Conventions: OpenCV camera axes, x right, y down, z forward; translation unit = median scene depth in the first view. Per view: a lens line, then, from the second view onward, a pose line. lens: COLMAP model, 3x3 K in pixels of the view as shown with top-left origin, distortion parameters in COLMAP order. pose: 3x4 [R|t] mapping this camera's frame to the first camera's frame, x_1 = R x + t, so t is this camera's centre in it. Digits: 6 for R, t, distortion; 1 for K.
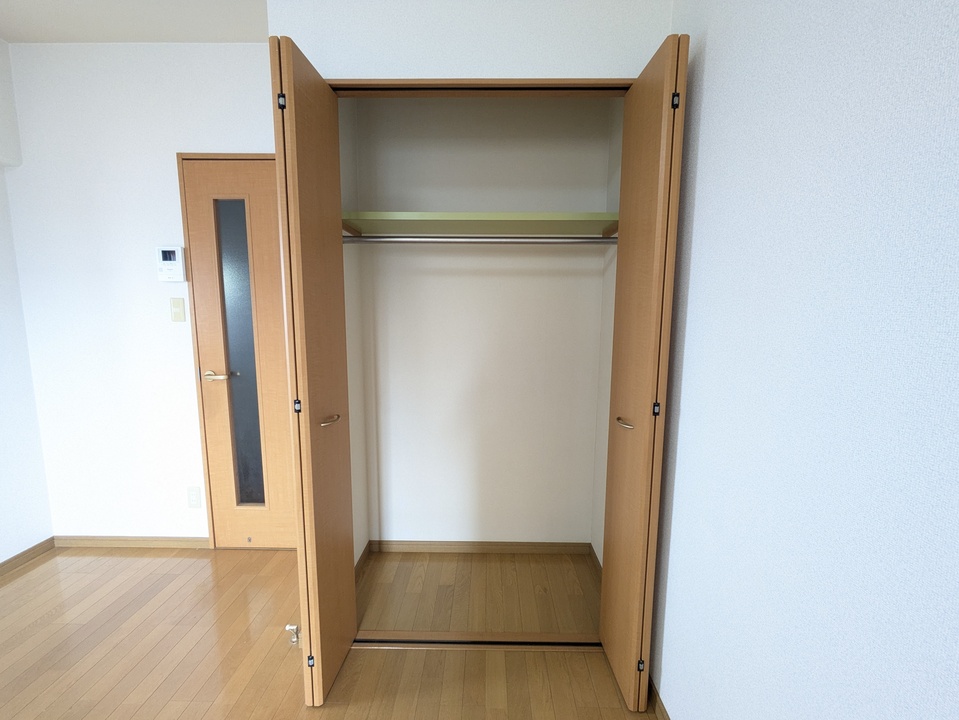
lens RADIAL K [[378.6, 0, 482.9], [0, 378.6, 358.8], [0, 0, 1]] dist [0.002481, -0.000299]
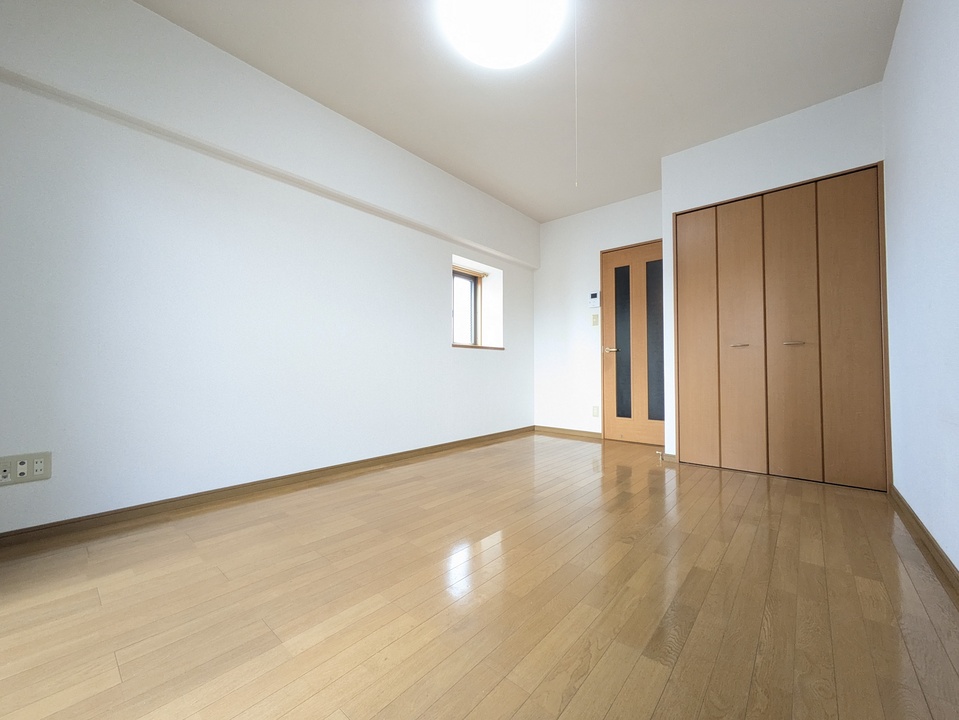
lens RADIAL K [[378.6, 0, 482.9], [0, 378.6, 358.8], [0, 0, 1]] dist [0.002481, -0.000299]
pose [[0.769428, -0.022289, -0.638344, 0.077964], [-0.070916, 0.990231, -0.120055, 0.390960], [0.634784, 0.137643, 0.760331, -1.011556]]
